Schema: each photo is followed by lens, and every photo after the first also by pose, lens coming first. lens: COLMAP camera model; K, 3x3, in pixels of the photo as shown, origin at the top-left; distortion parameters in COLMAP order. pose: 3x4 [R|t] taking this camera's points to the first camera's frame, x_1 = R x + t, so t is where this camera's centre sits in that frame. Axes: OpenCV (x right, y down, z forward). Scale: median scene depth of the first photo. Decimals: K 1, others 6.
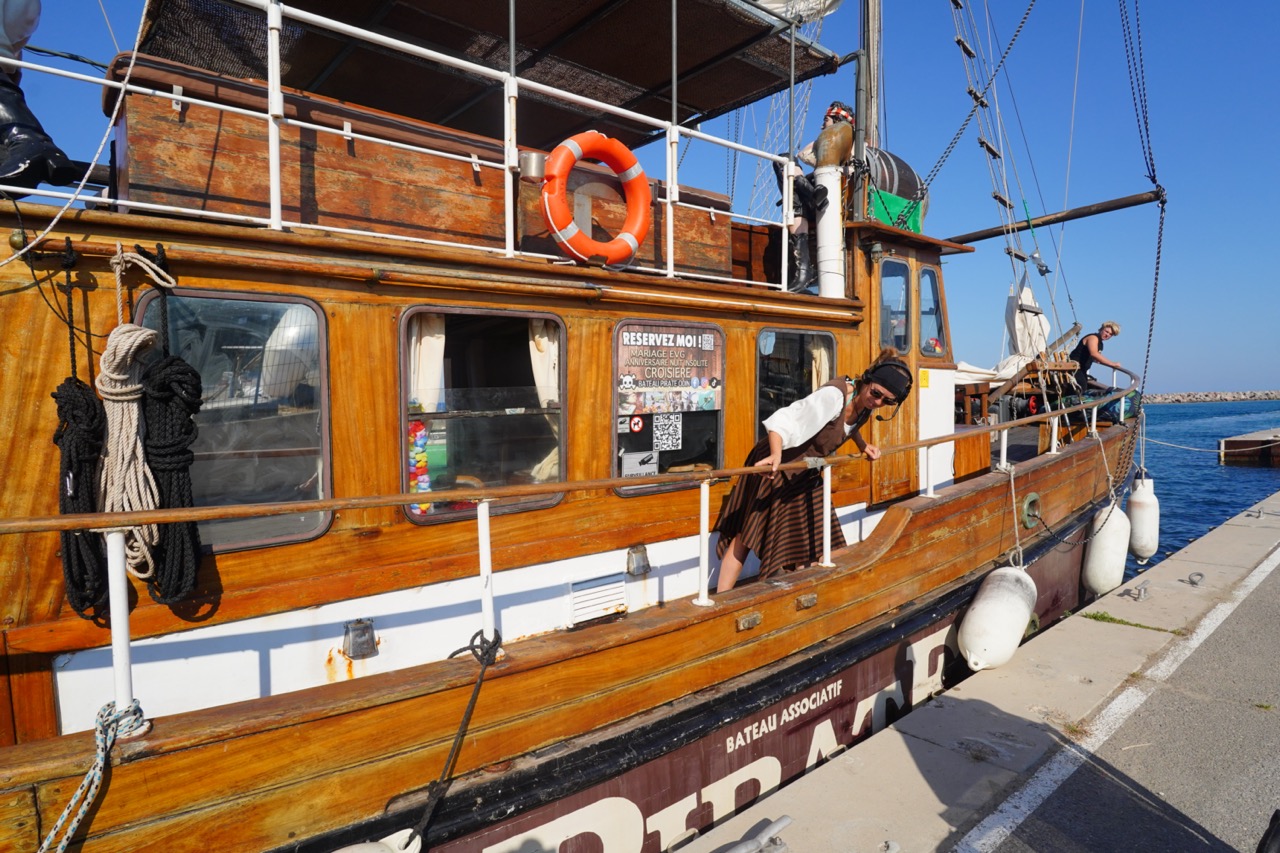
lens RADIAL K [[710.5, 0, 641.5], [0, 710.5, 438.0], [0, 0, 1]] dist [-0.030906, 0.015890]
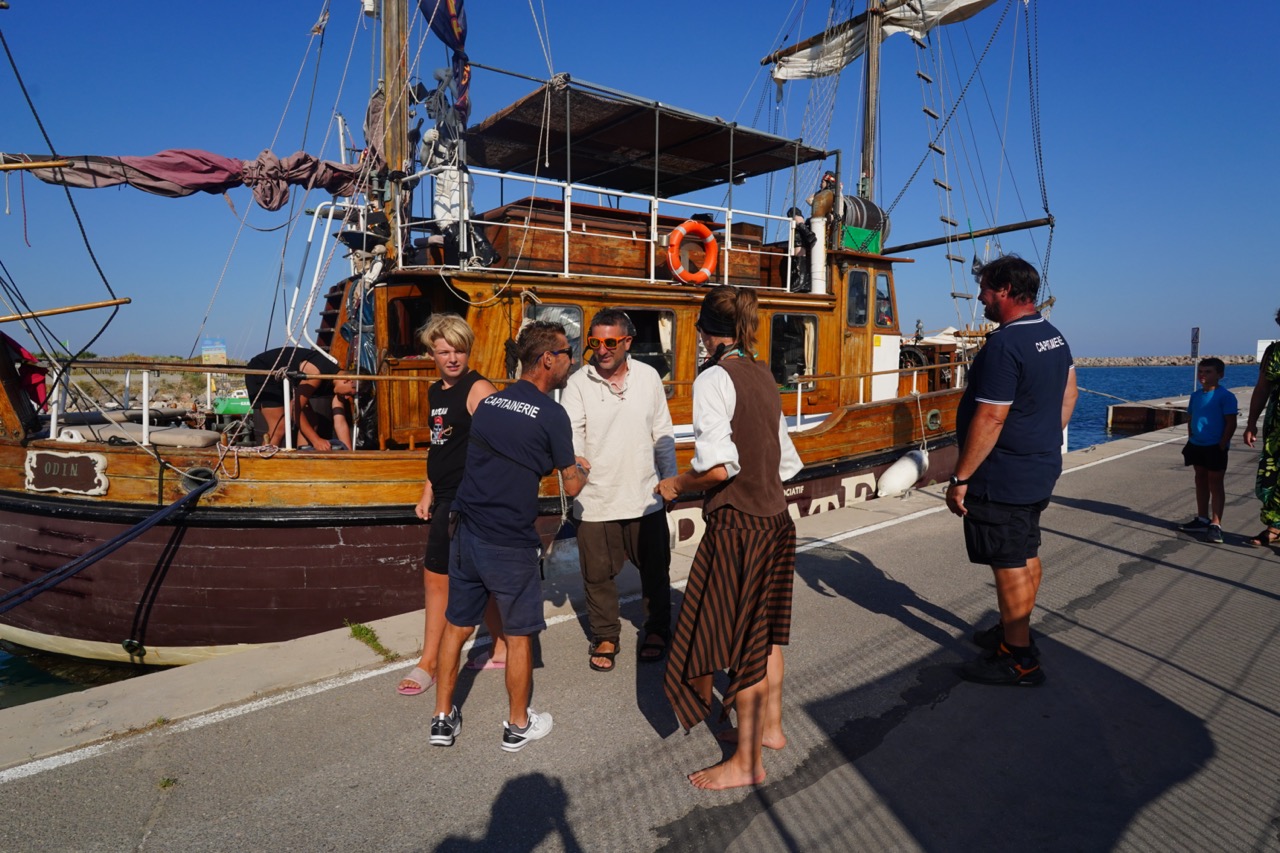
lens RADIAL K [[710.5, 0, 640.8], [0, 710.5, 437.2], [0, 0, 1]] dist [-0.030906, 0.015890]
pose [[0.997798, 0.023480, -0.062032, -0.071098], [-0.019566, 0.997824, 0.062970, 0.076061], [0.063375, -0.061617, 0.996086, -1.122342]]
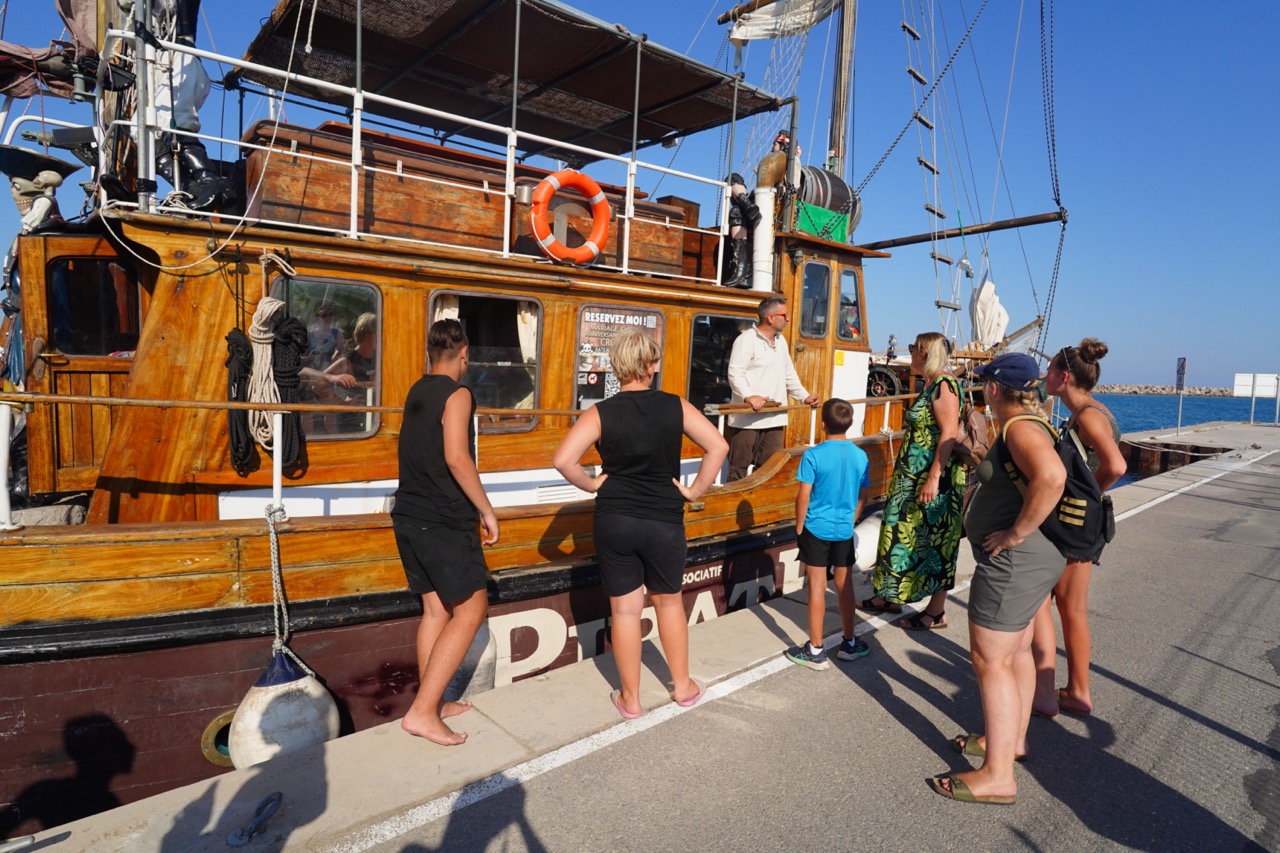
lens RADIAL K [[710.5, 0, 640.0], [0, 710.5, 435.5], [0, 0, 1]] dist [-0.030906, 0.015890]
pose [[0.997869, 0.061687, -0.021256, 0.133002], [-0.060569, 0.996924, 0.049732, 0.018500], [0.024259, -0.048339, 0.998536, -0.430571]]
